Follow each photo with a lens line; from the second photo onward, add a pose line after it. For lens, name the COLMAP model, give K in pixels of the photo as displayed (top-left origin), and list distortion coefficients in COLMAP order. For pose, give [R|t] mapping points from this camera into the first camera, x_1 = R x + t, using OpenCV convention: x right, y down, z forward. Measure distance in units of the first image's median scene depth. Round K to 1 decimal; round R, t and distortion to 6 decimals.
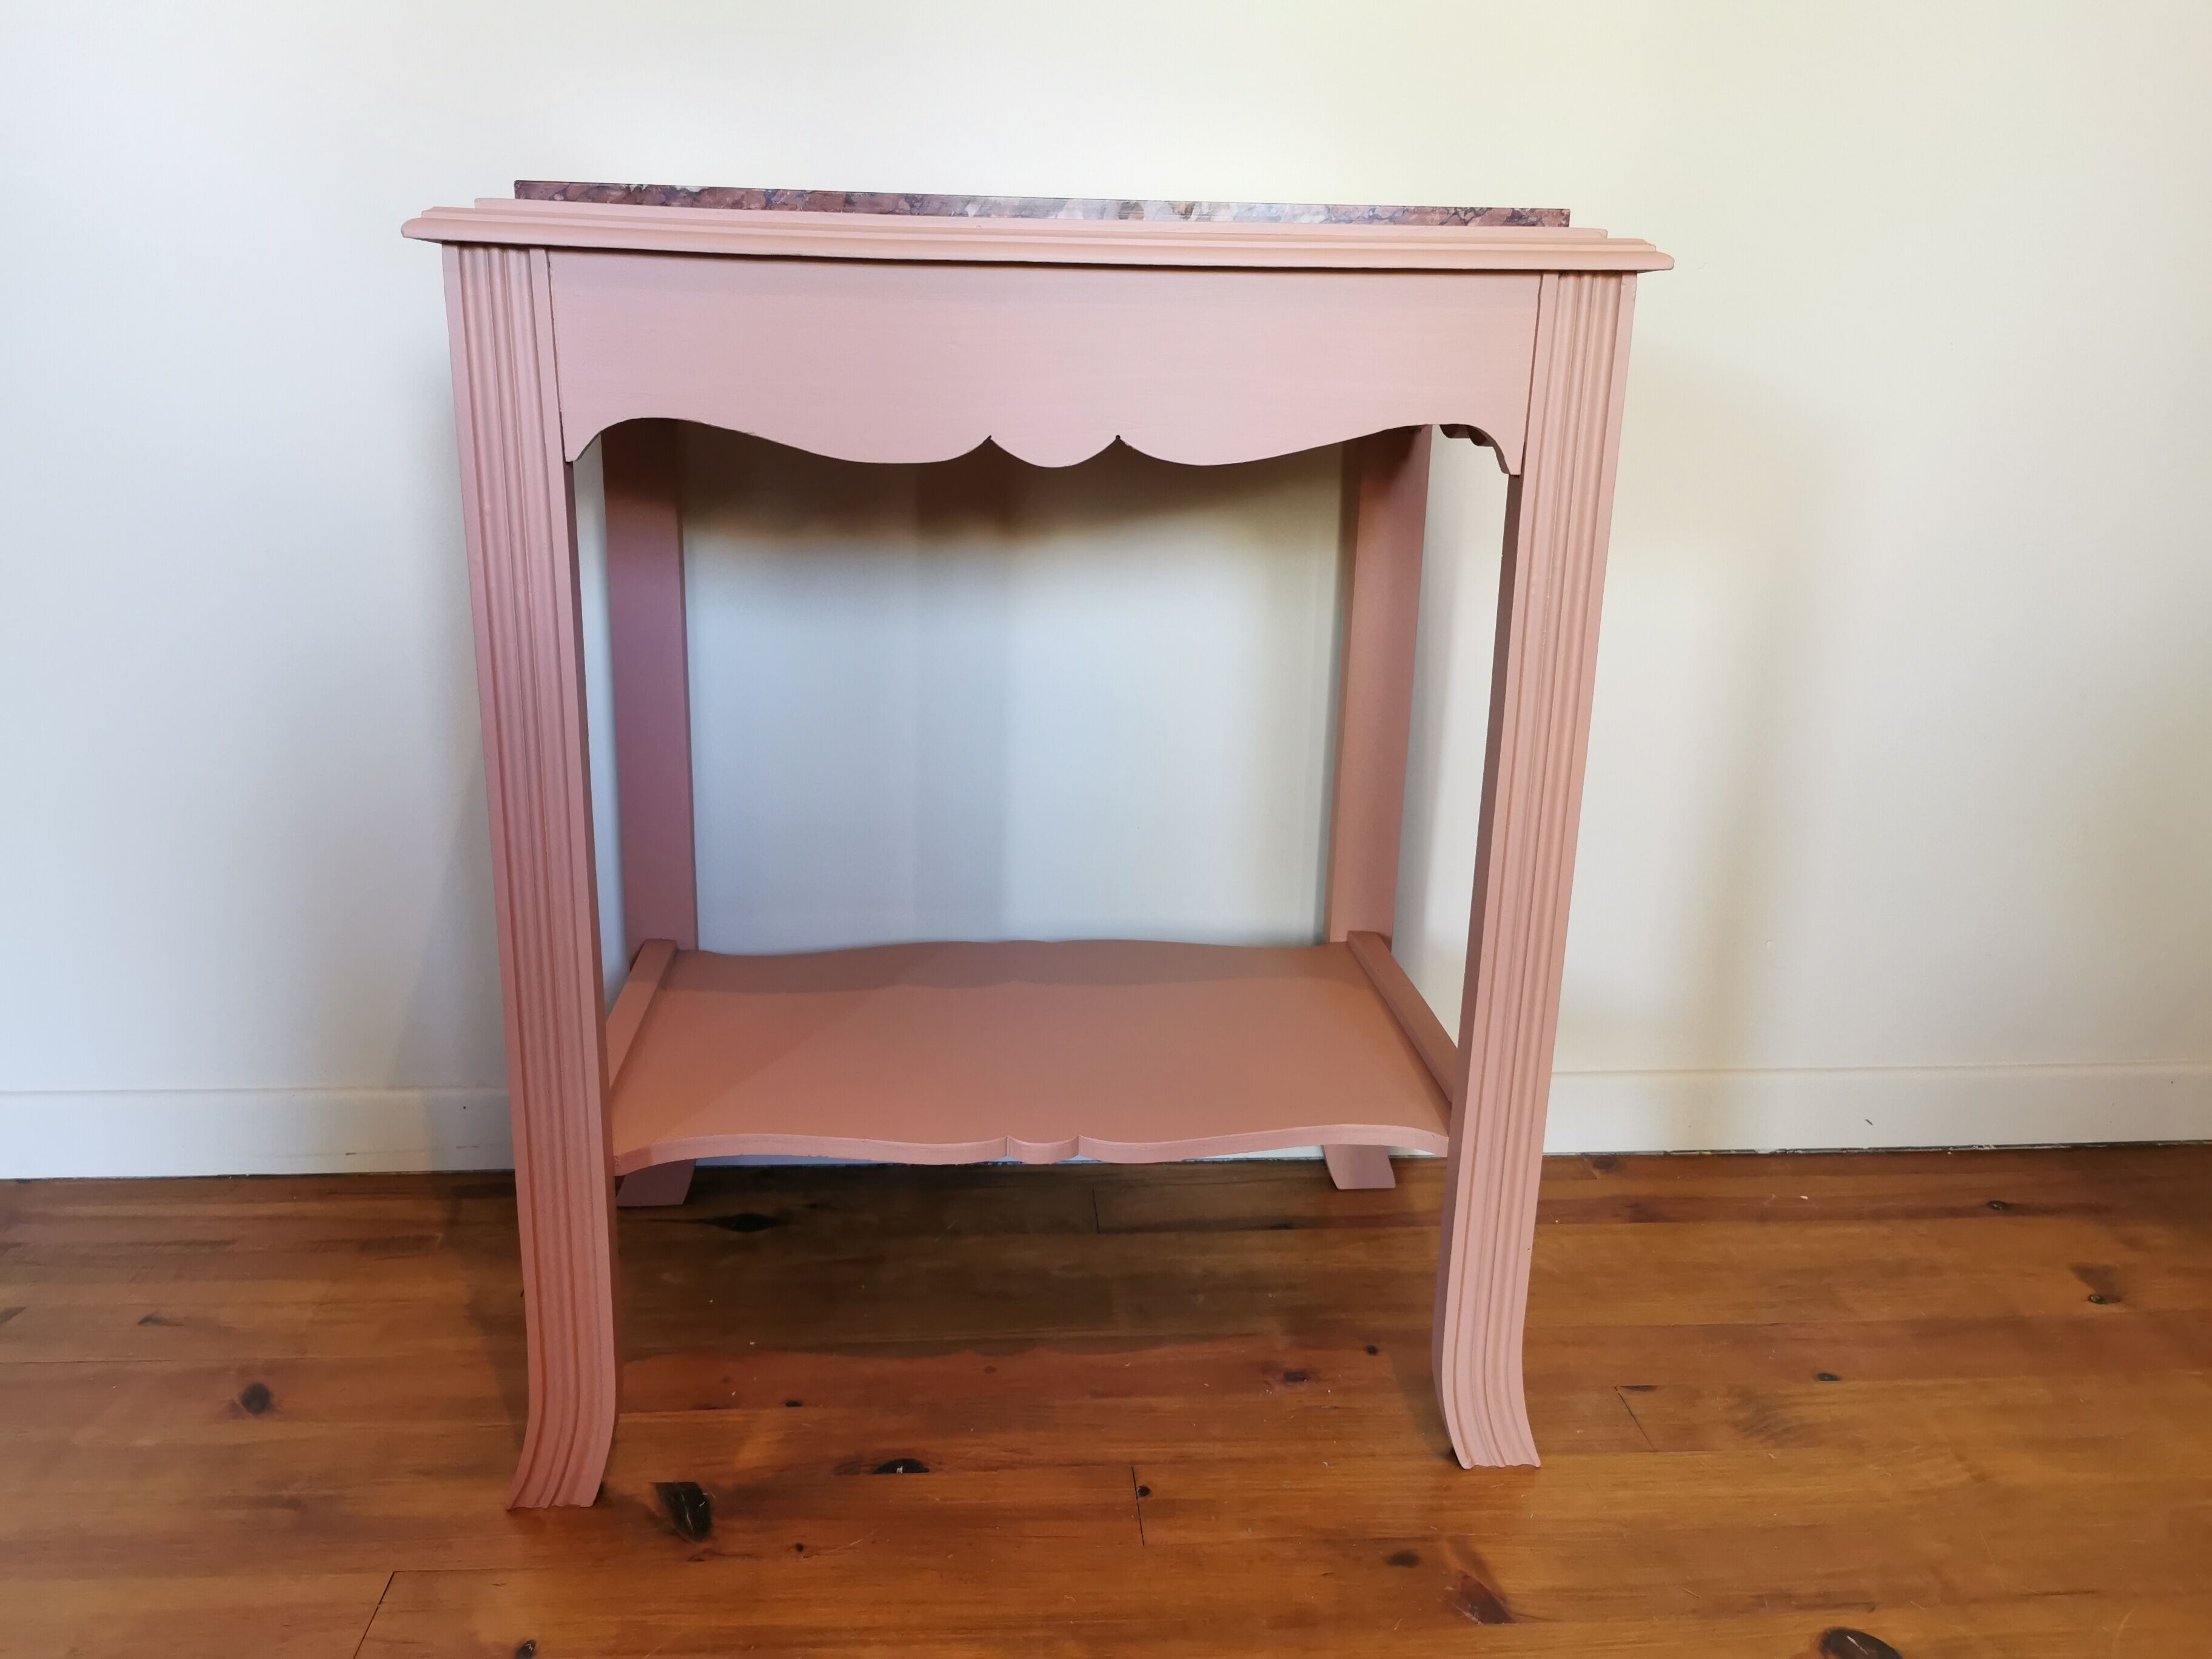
lens RADIAL K [[1721.1, 0, 1086.9], [0, 1721.1, 880.3], [0, 0, 1]] dist [0.050479, -0.093443]
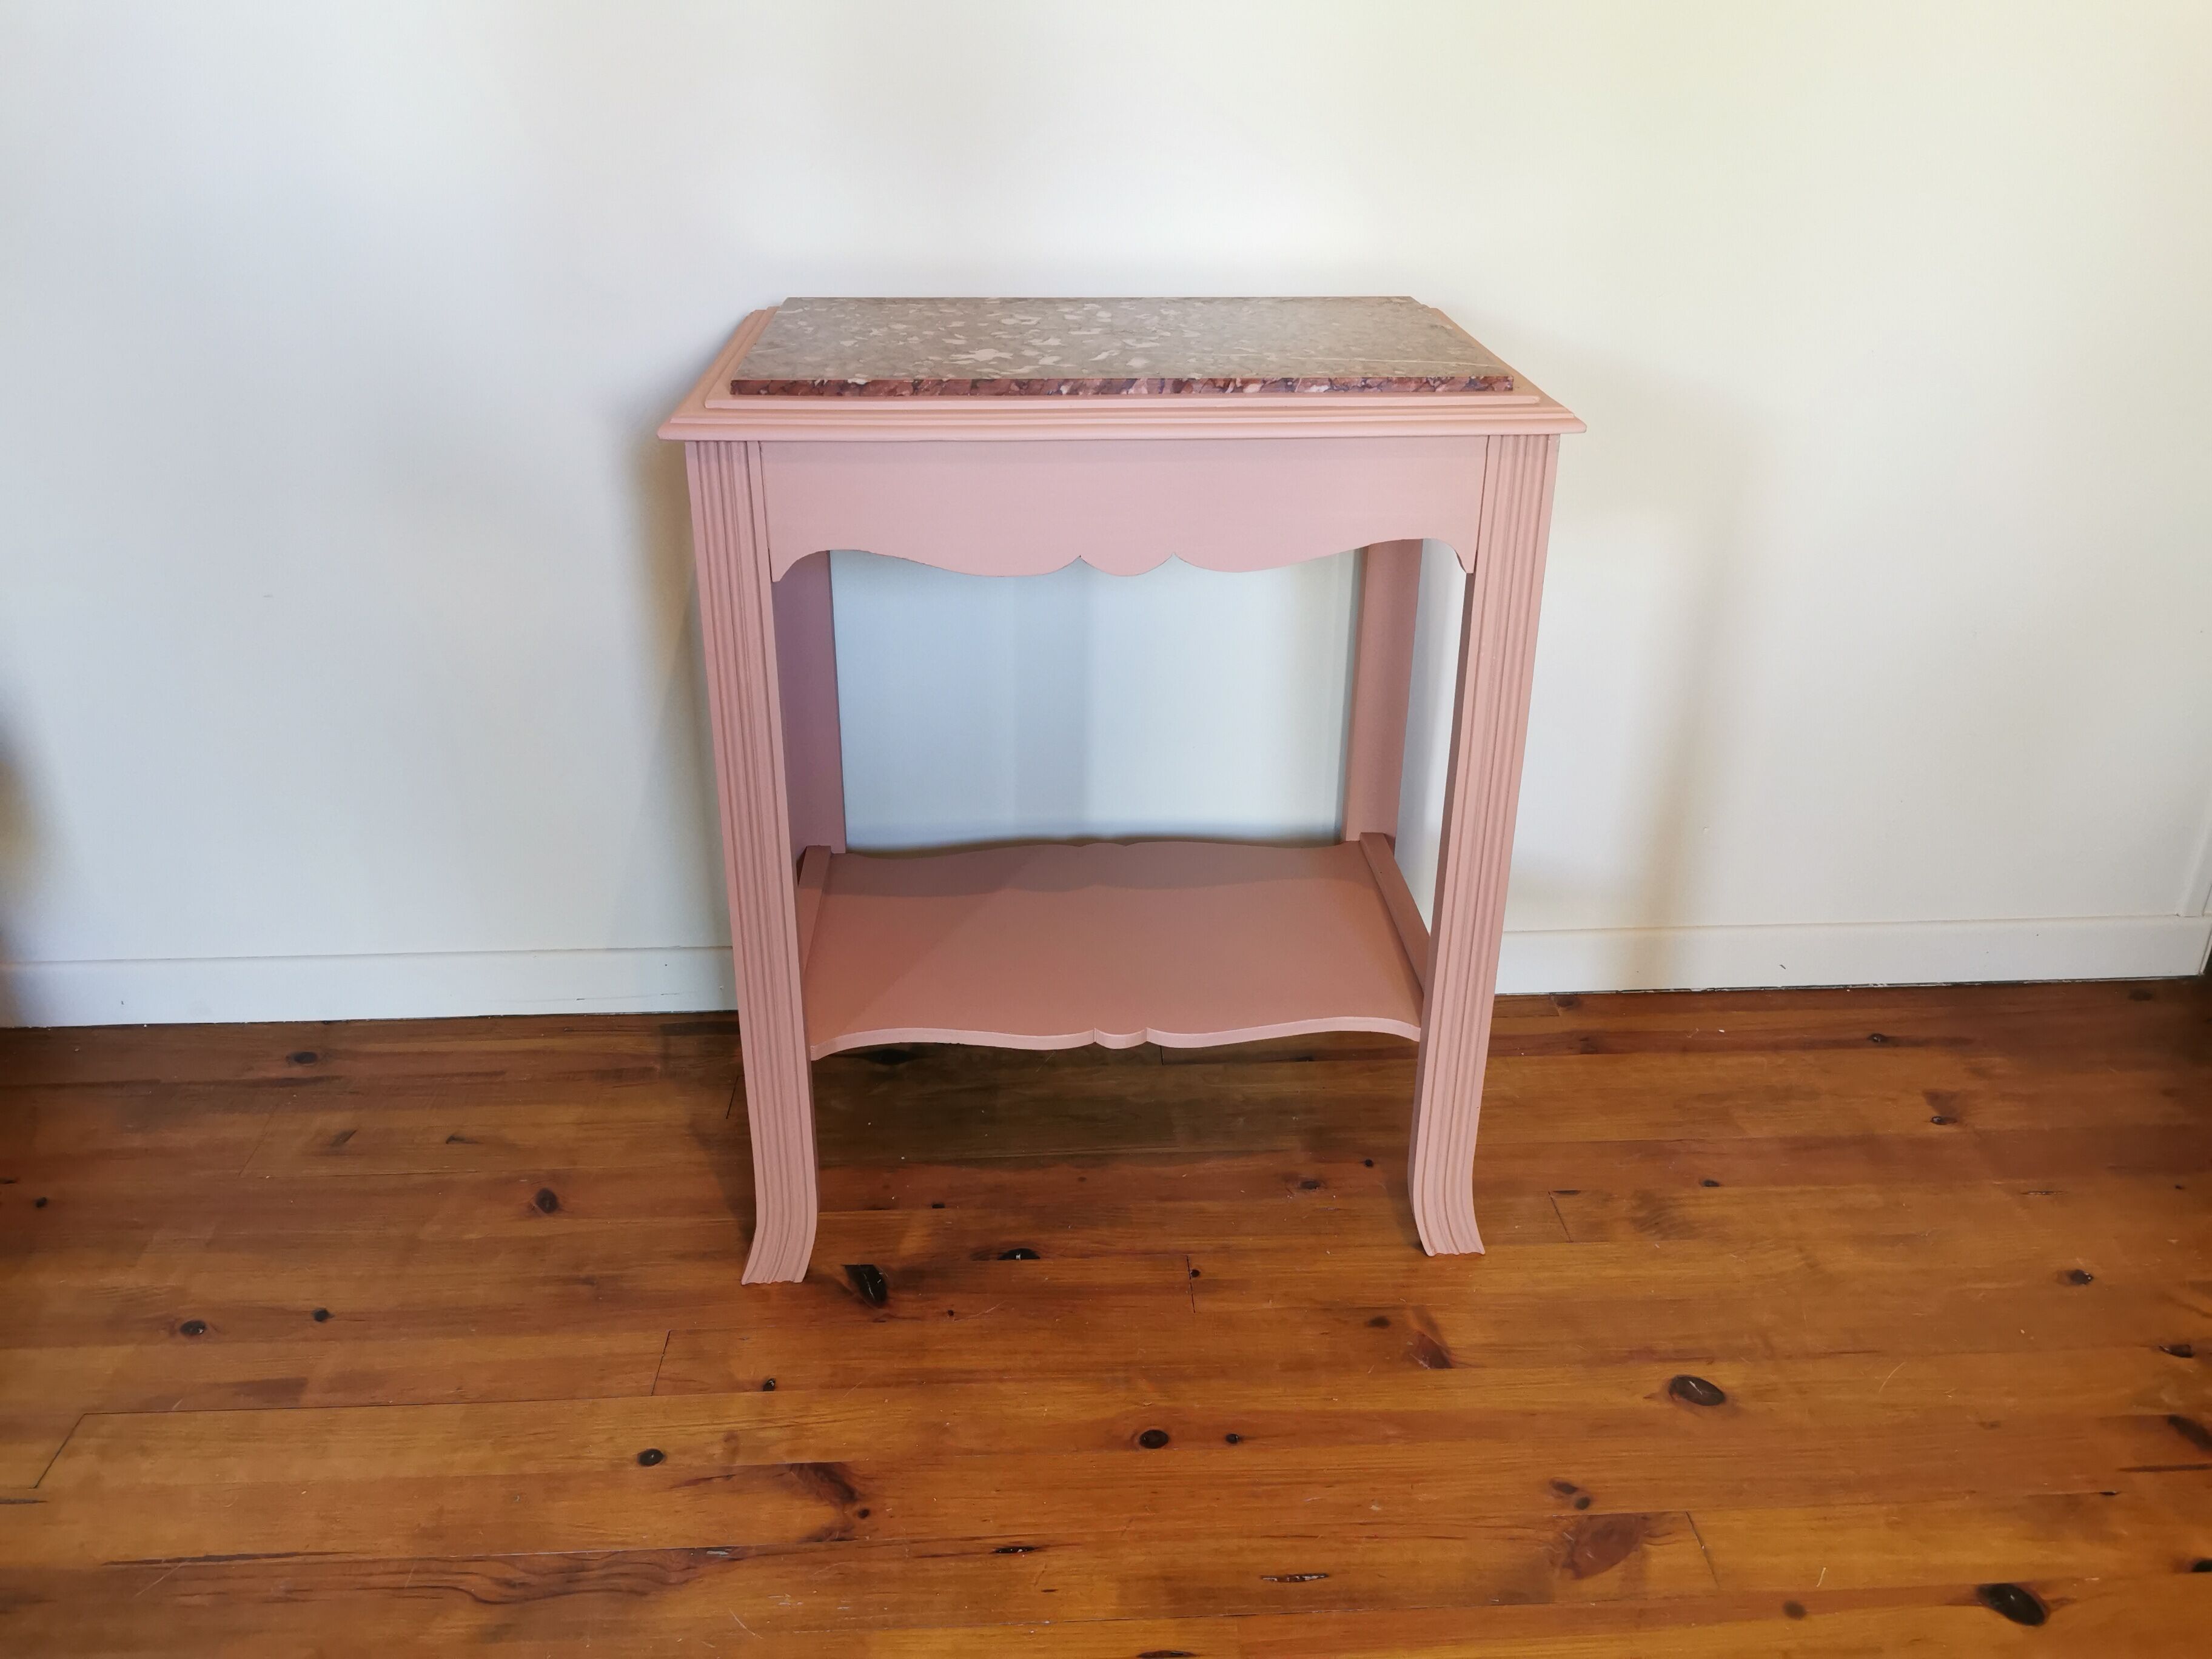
lens RADIAL K [[1721.1, 0, 1103.9], [0, 1721.1, 859.4], [0, 0, 1]] dist [0.050479, -0.093443]
pose [[0.999584, -0.003667, -0.028593, 0.000701], [0.008260, 0.986720, 0.162219, -0.187818], [0.027618, -0.162387, 0.986341, -0.296114]]
